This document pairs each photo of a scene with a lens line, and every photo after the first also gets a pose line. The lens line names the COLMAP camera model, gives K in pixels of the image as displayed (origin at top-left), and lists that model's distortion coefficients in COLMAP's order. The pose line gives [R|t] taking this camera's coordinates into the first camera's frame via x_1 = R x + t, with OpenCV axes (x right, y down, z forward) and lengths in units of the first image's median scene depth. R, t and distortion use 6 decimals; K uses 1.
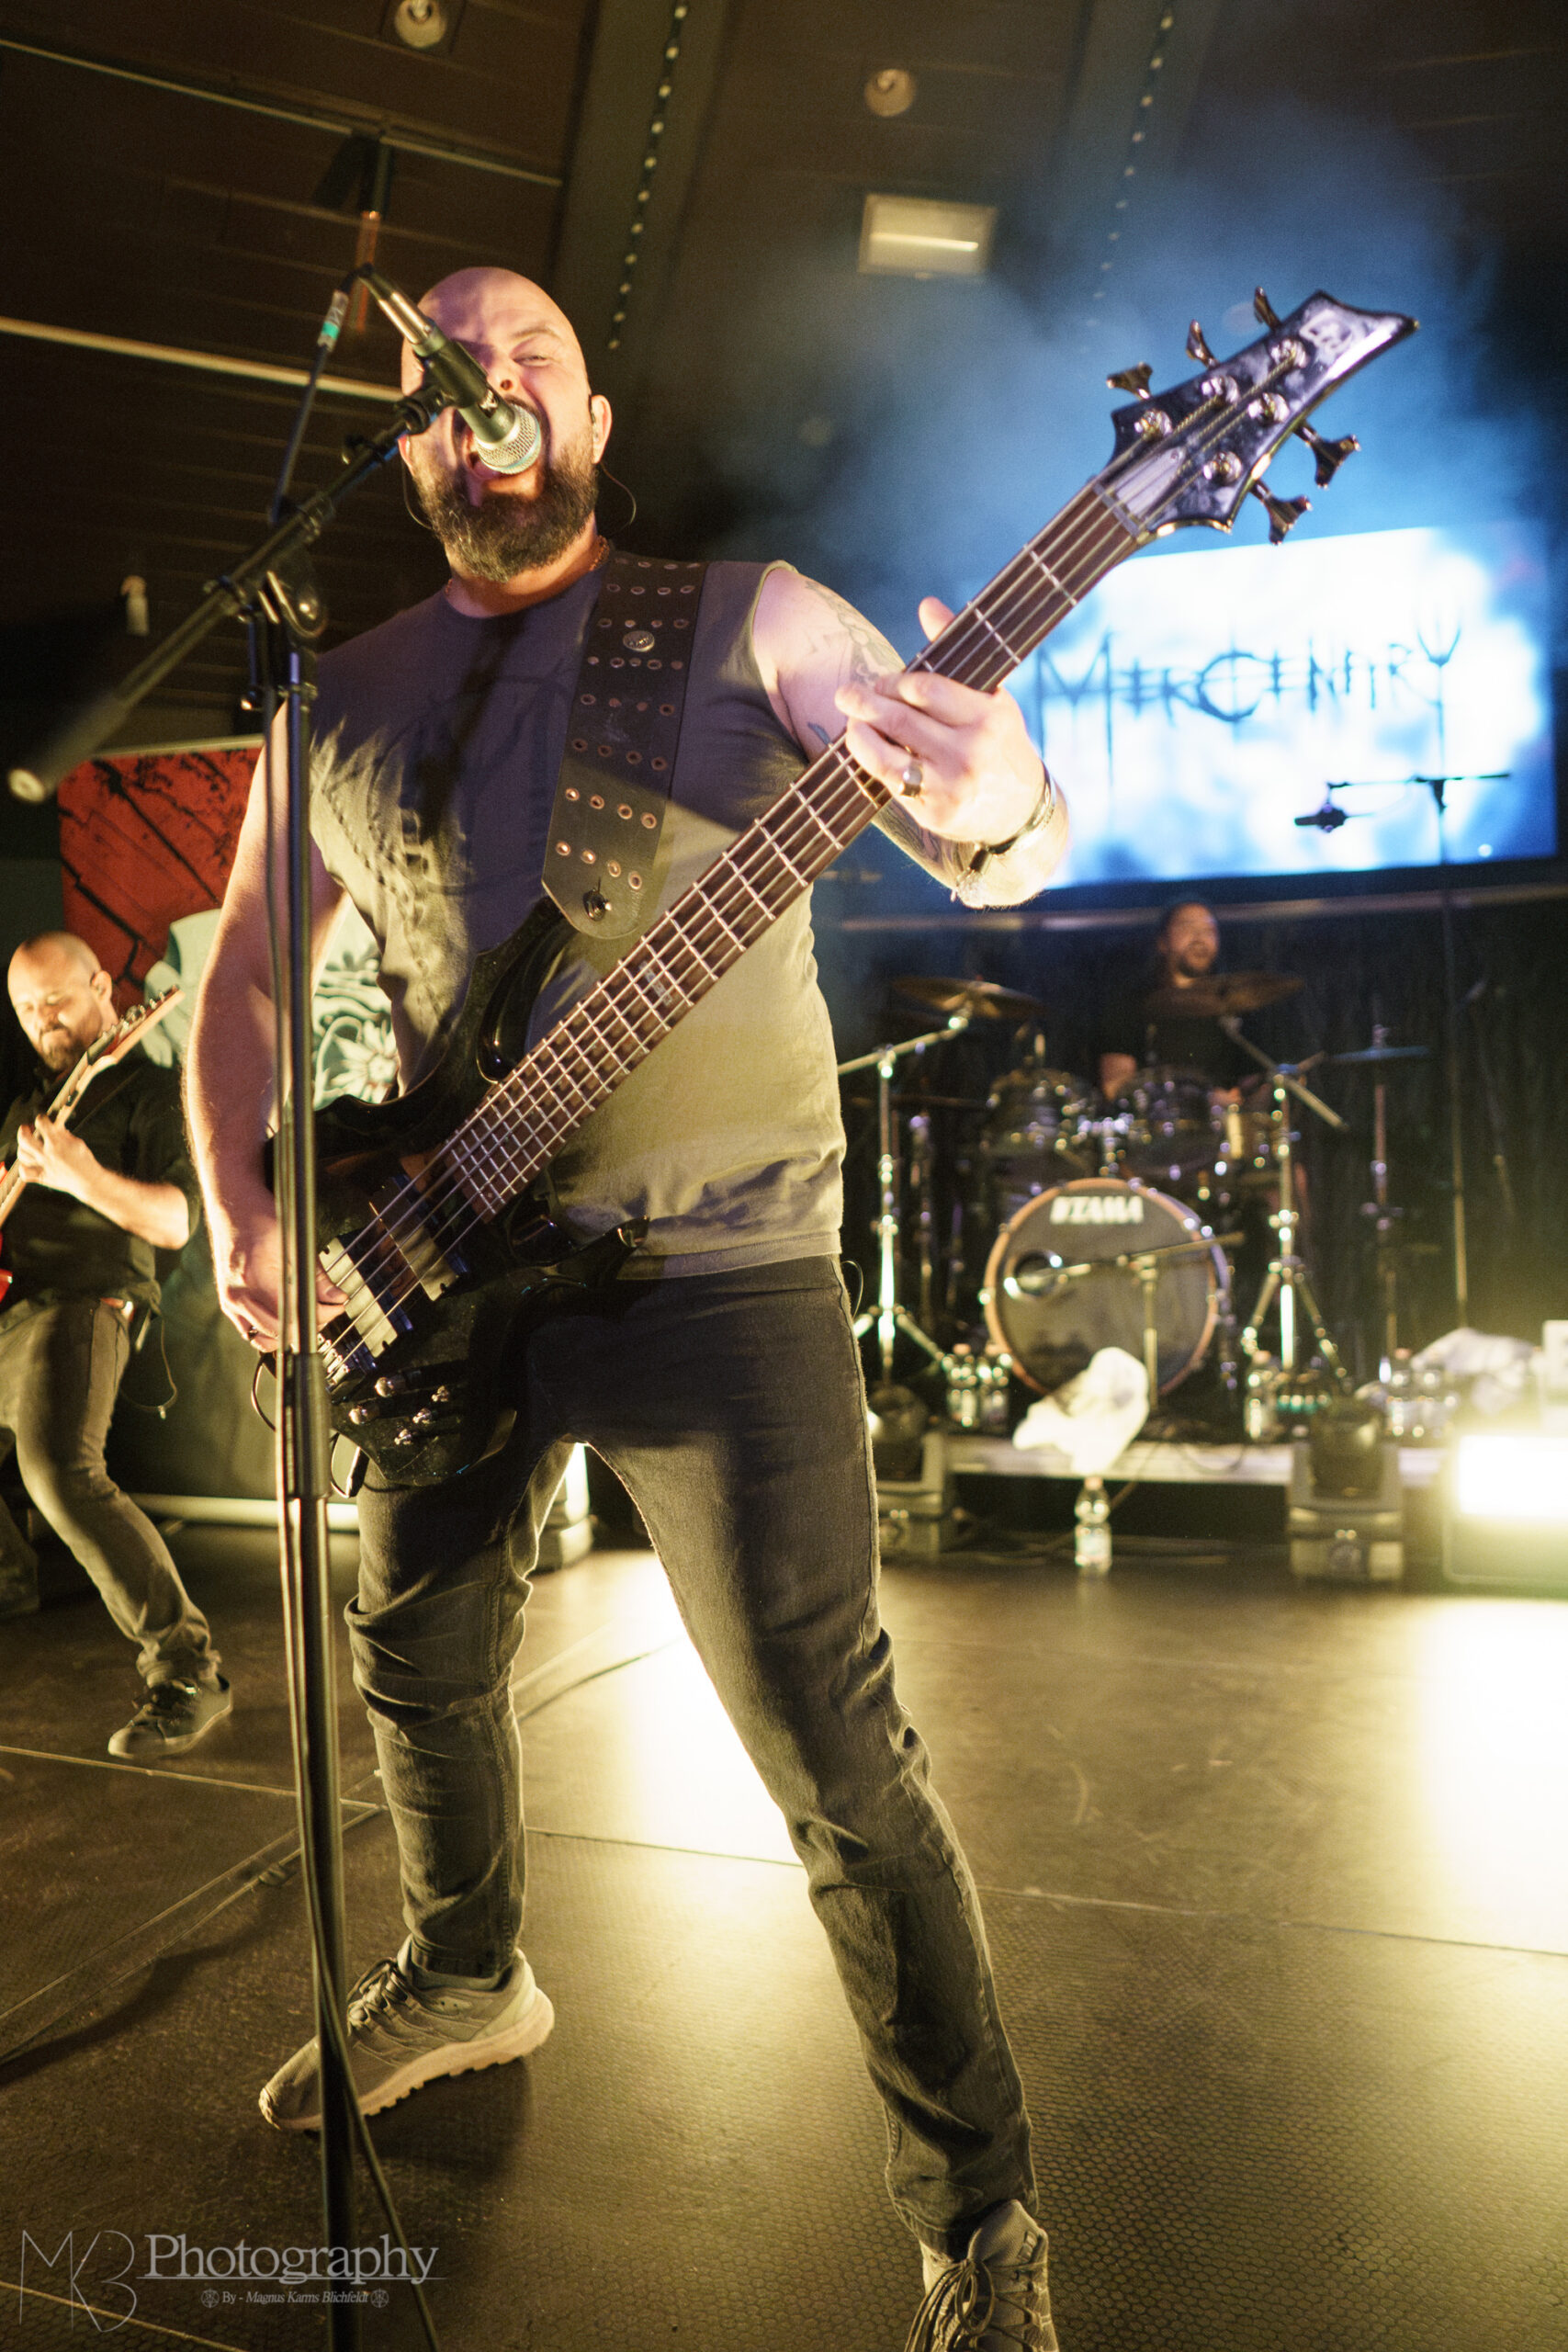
lens RADIAL K [[1627.5, 0, 794.8], [0, 1627.5, 1183.3], [0, 0, 1]] dist [-0.108010, 0.065795]
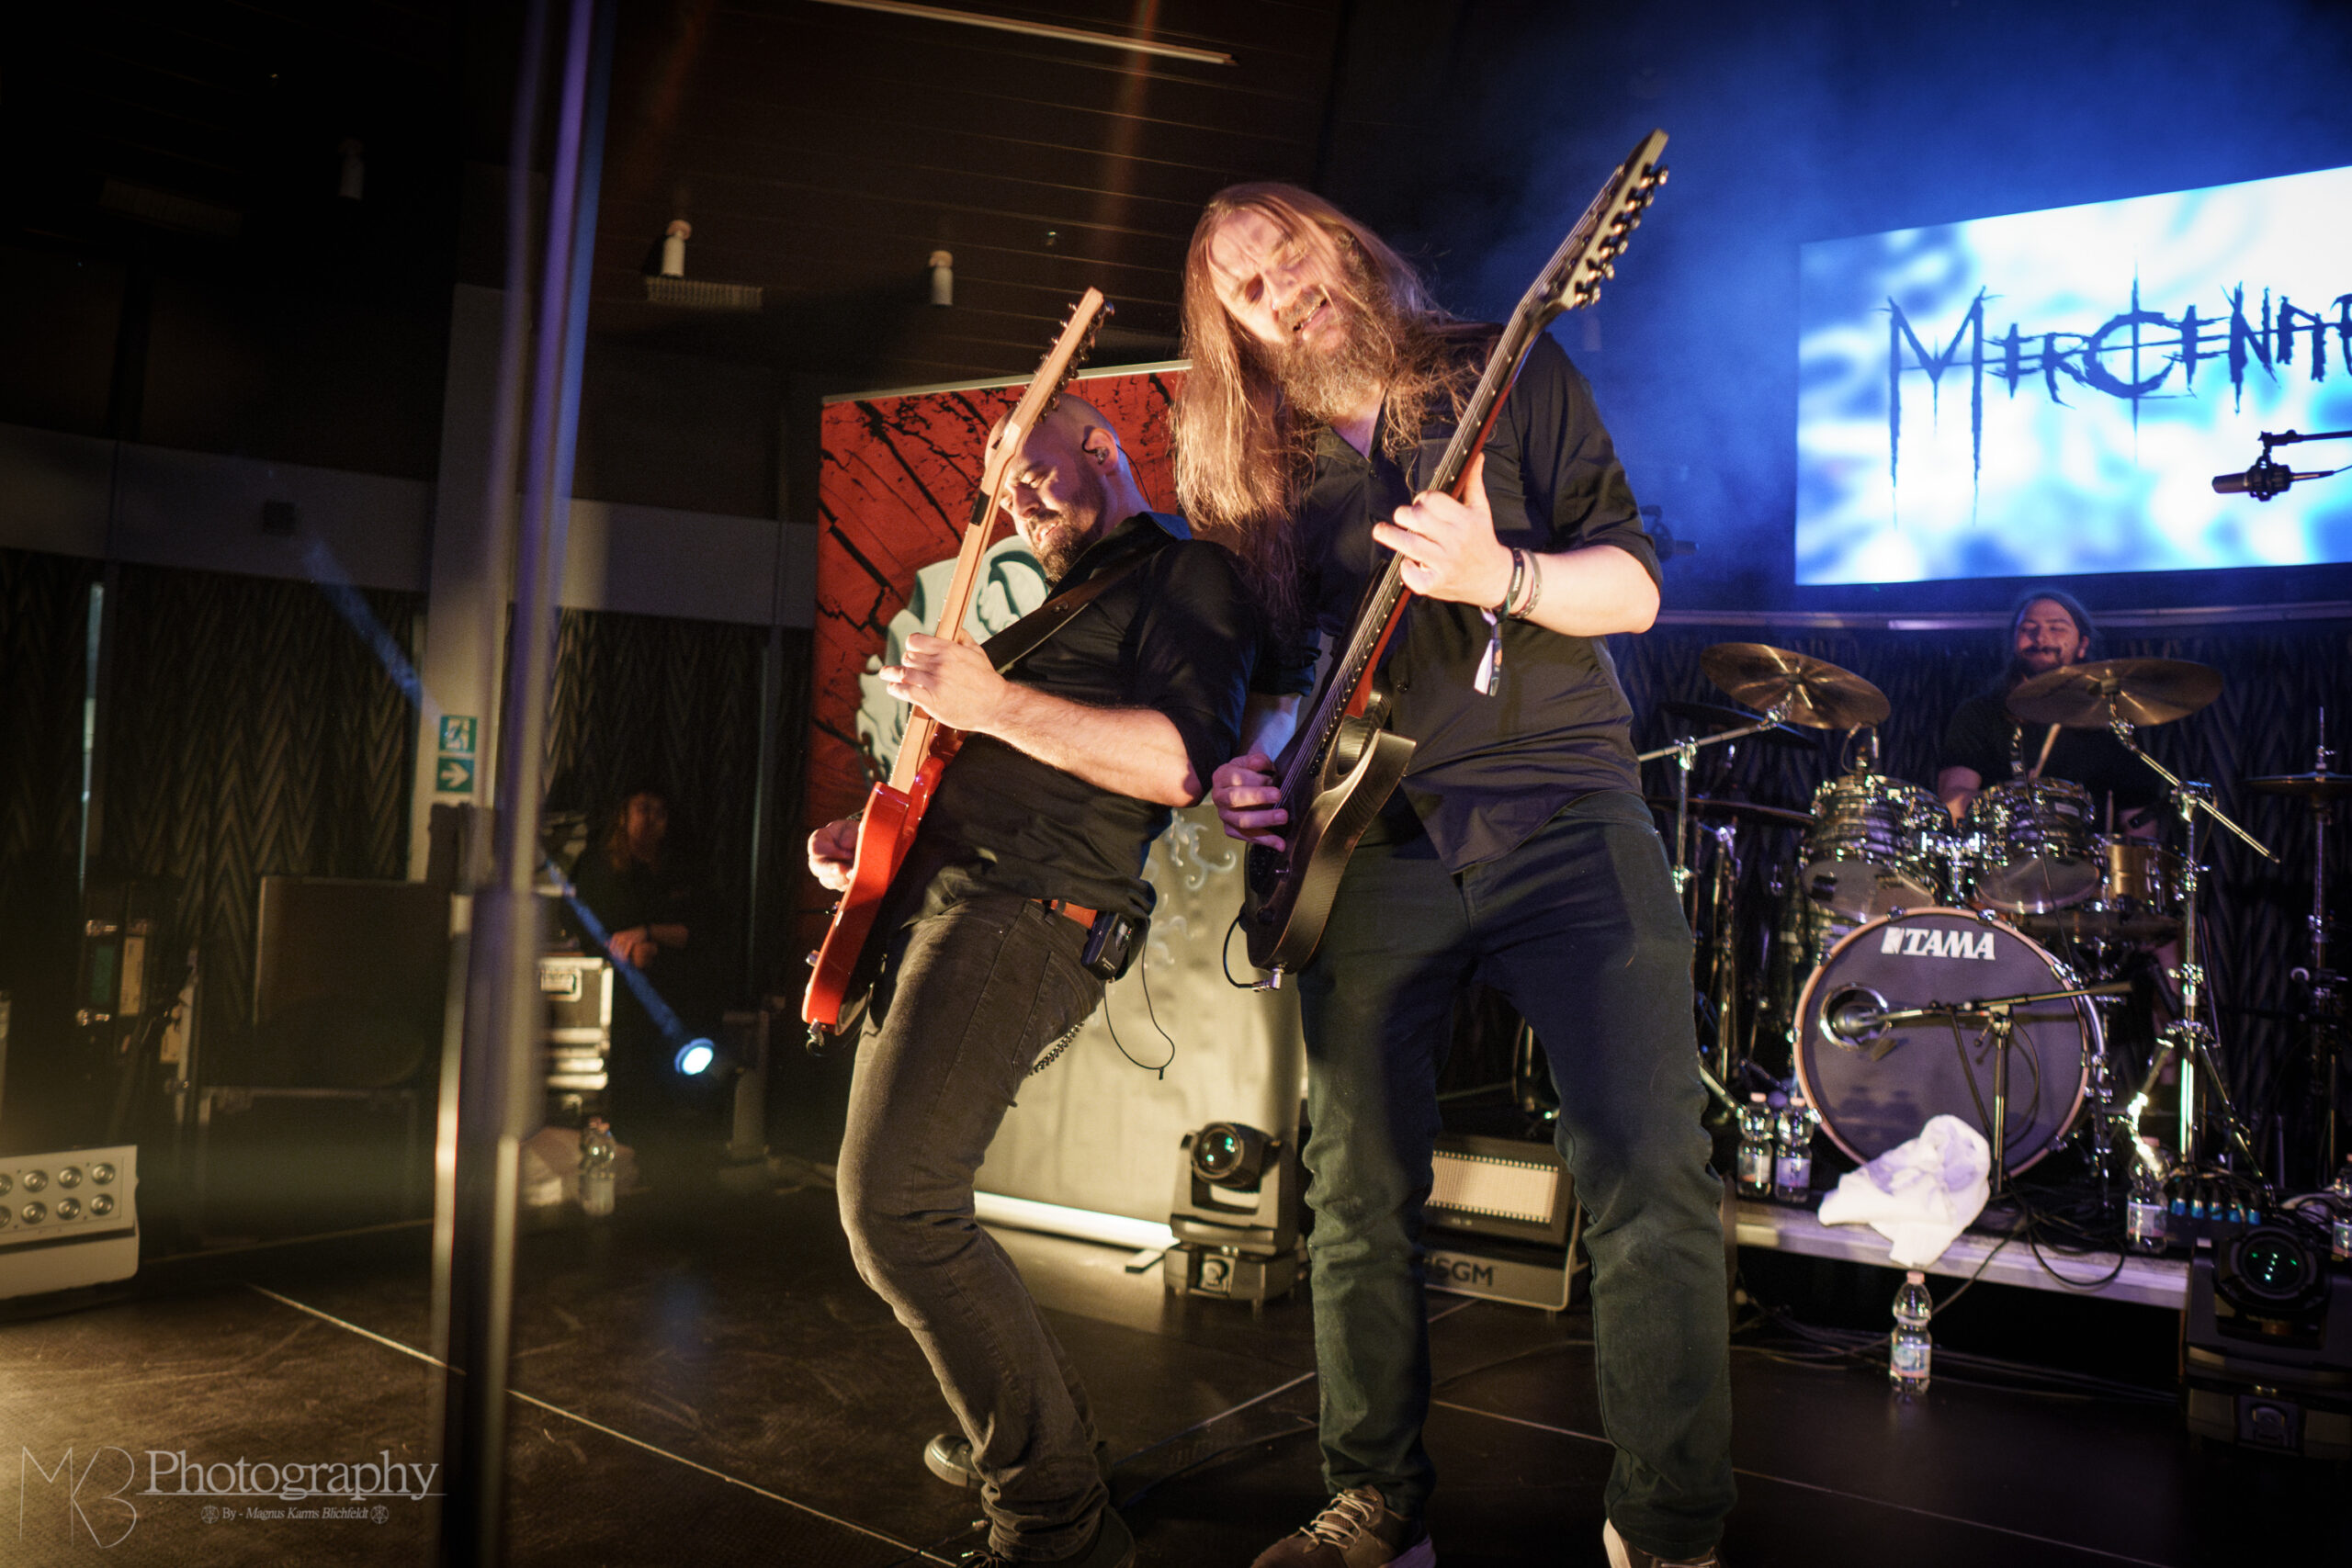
lens RADIAL K [[1627.5, 0, 1188.6], [0, 1627.5, 807.3], [0, 0, 1]] dist [-0.108010, 0.065795]
pose [[0.965519, 0.059002, -0.253558, 0.019033], [-0.075408, 0.995609, -0.055467, 0.020169], [0.249172, 0.072675, 0.965728, 0.114506]]
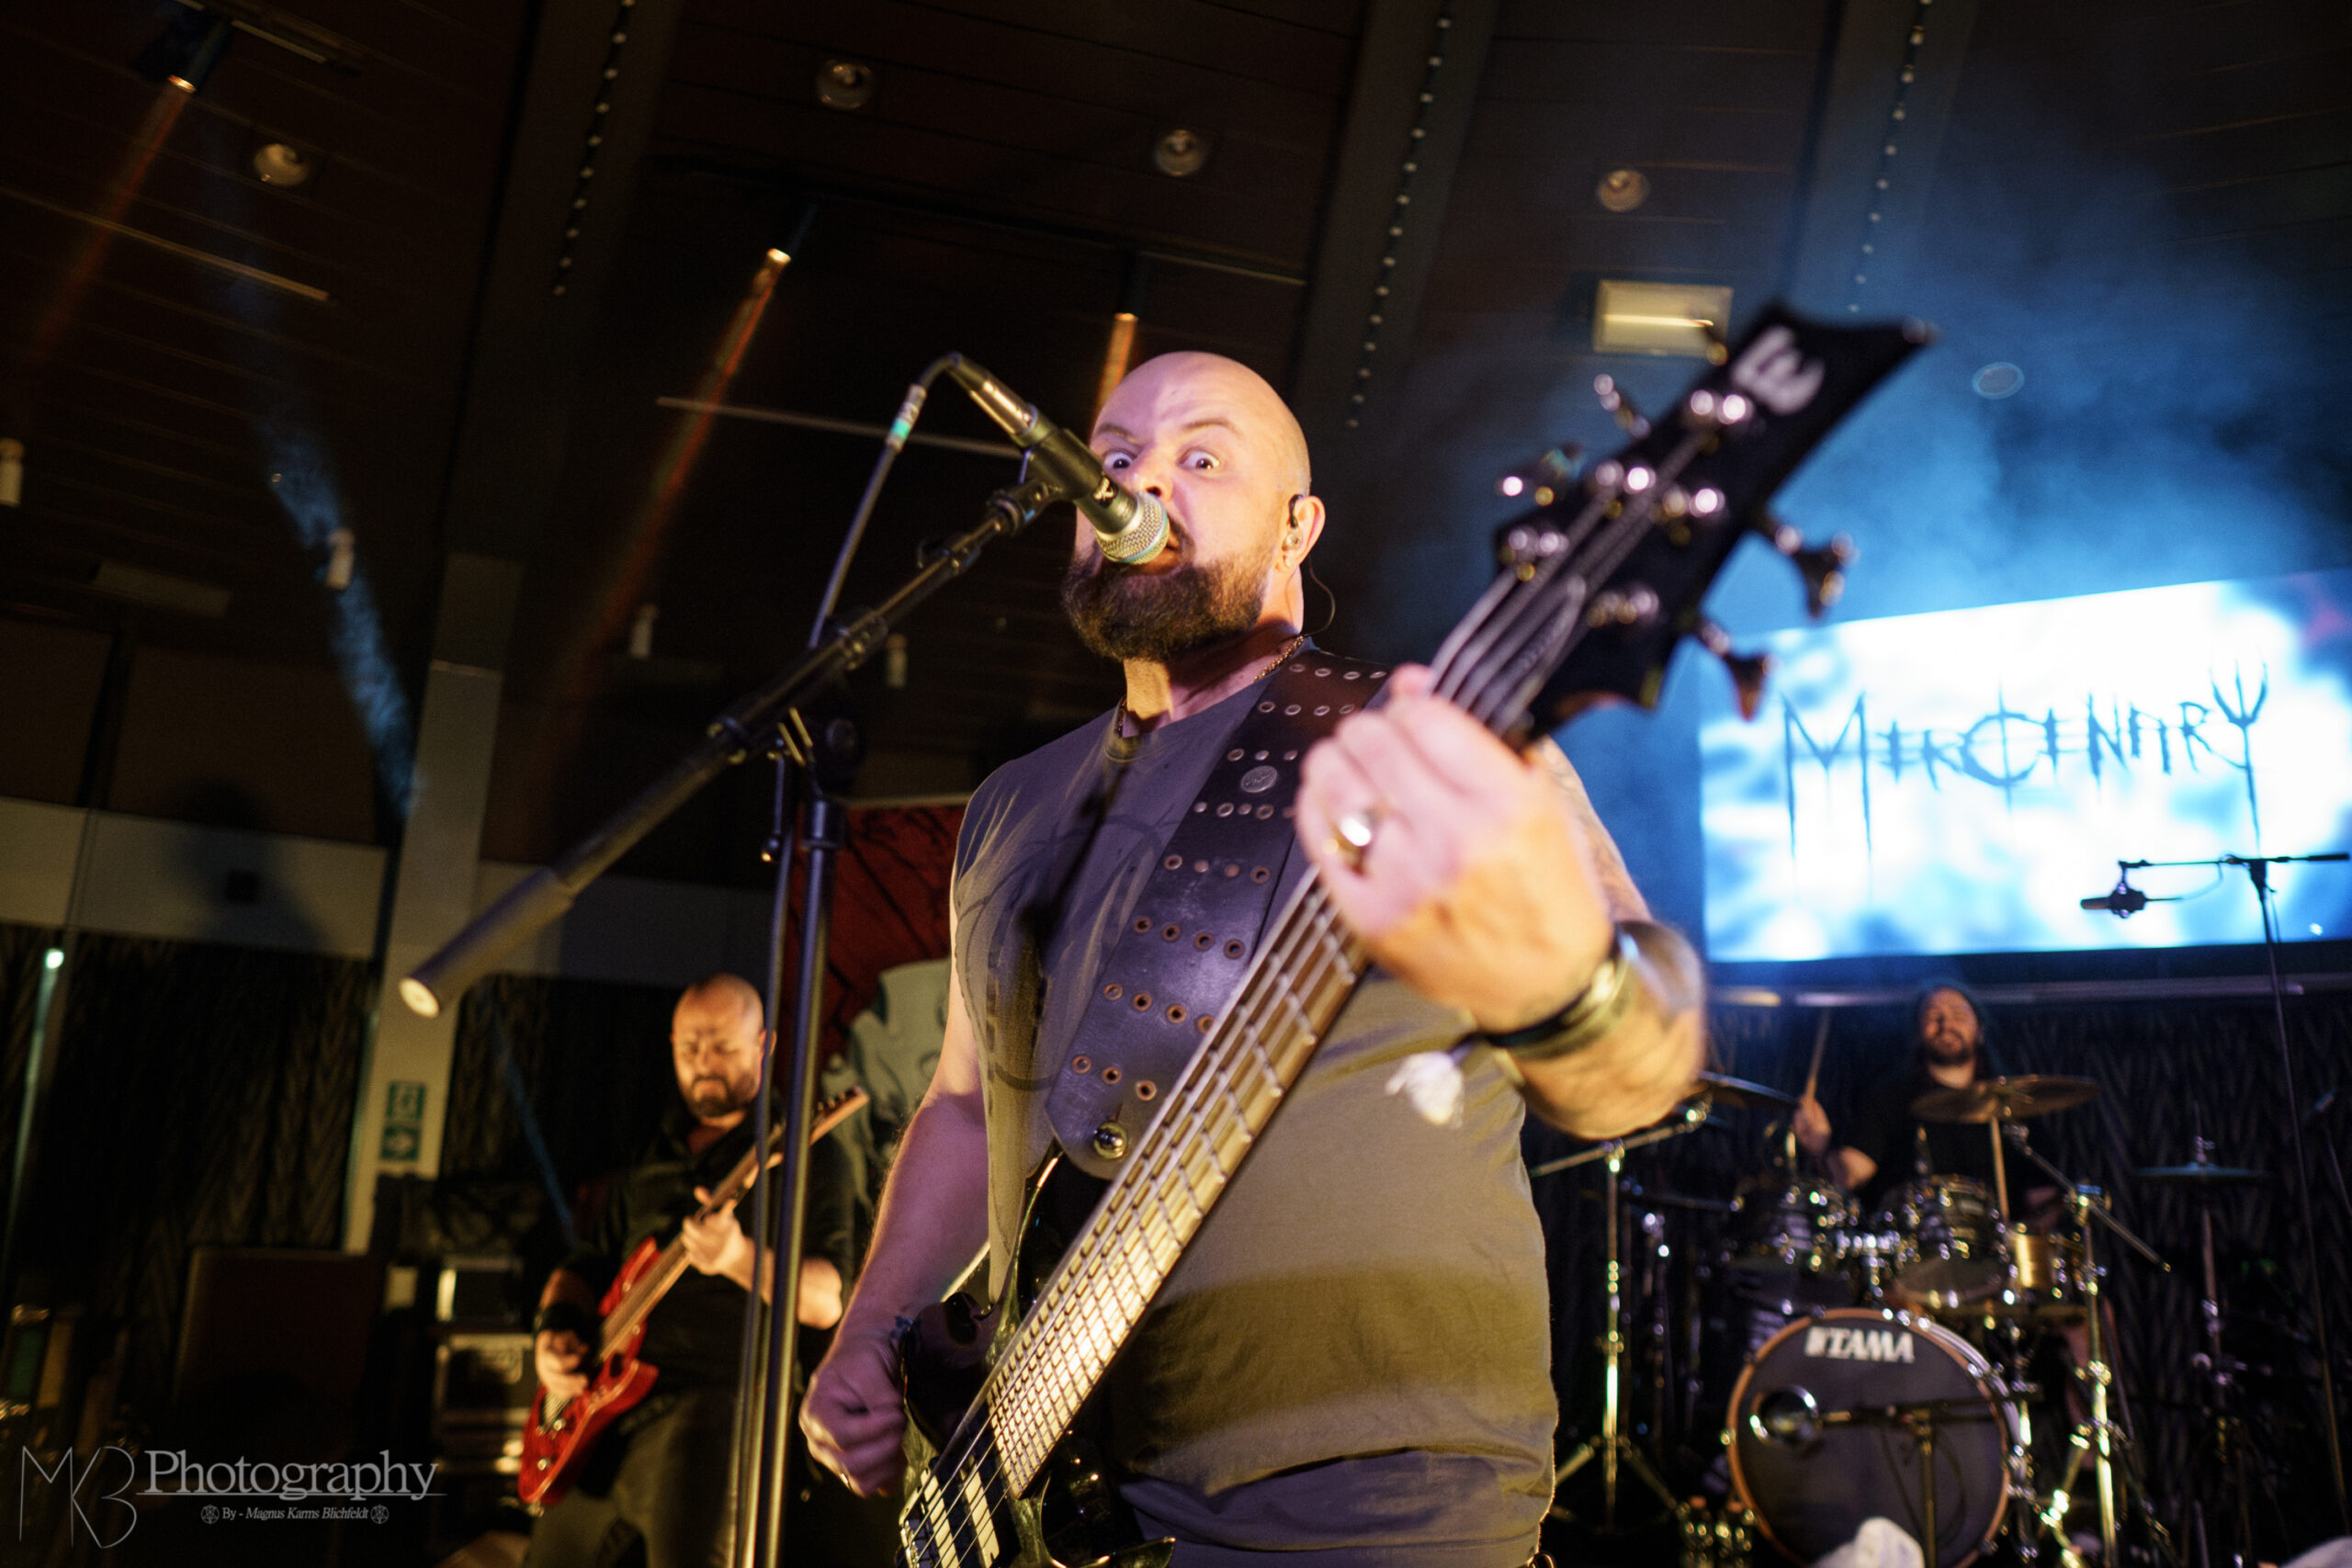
lens RADIAL K [[1627.5, 0, 1188.6], [0, 1627.5, 807.3], [0, 0, 1]] dist [-0.108010, 0.065795]
pose [[0.976917, 0.015424, -0.213062, 0.011770], [-0.068052, 0.967896, -0.241963, -0.030181], [0.202490, 0.250877, 0.946604, 0.052963]]
